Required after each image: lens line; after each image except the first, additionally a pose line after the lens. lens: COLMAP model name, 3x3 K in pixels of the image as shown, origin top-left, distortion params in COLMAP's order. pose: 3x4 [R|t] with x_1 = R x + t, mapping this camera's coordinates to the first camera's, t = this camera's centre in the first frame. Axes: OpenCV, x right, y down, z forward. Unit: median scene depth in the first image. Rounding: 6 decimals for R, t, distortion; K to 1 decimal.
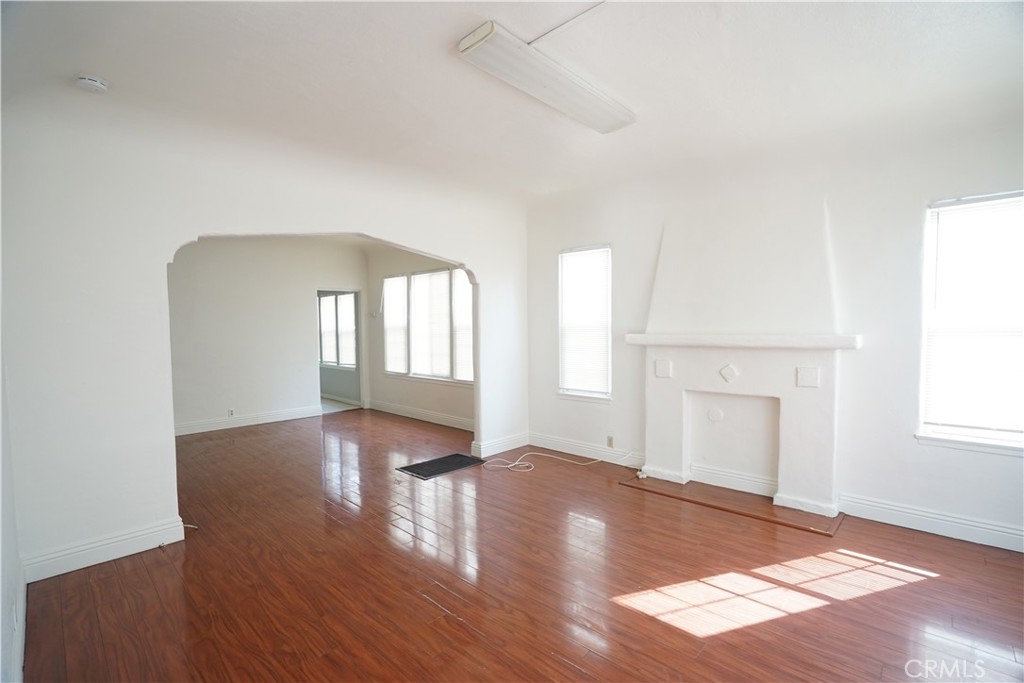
lens RADIAL K [[462.1, 0, 508.1], [0, 462.1, 357.3], [0, 0, 1]] dist [-0.045643, 0.001120]
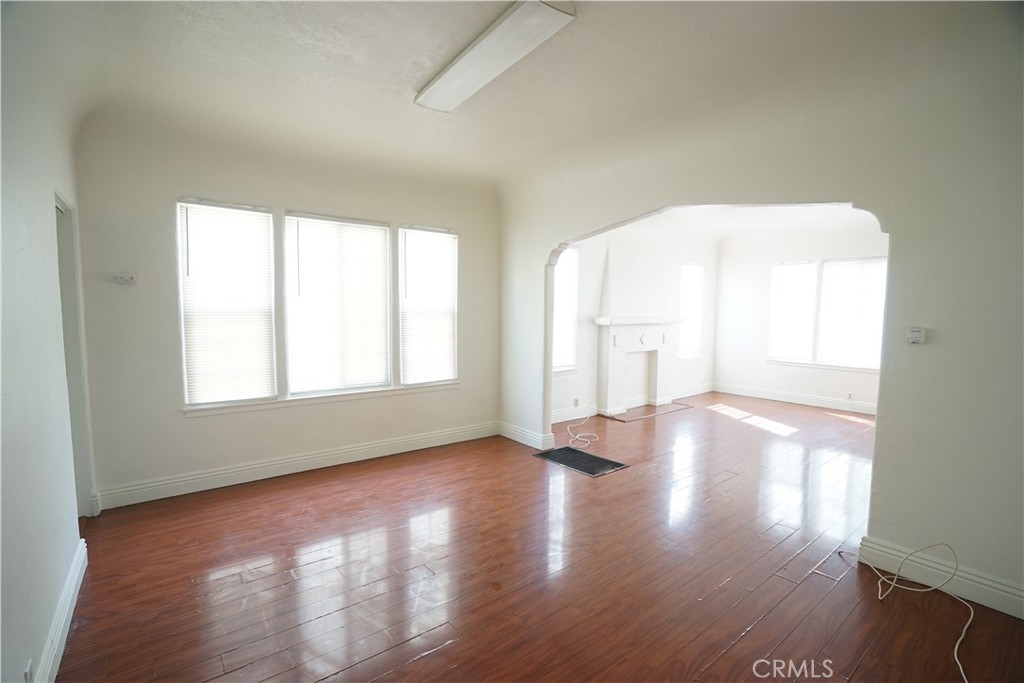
lens RADIAL K [[470.0, 0, 511.0], [0, 470.0, 348.7], [0, 0, 1]] dist [-0.052956, 0.015264]
pose [[0.142637, -0.070032, 0.987294, -0.801509], [0.059151, 0.996314, 0.062127, -0.042155], [-0.988006, 0.049538, 0.146253, 0.731421]]
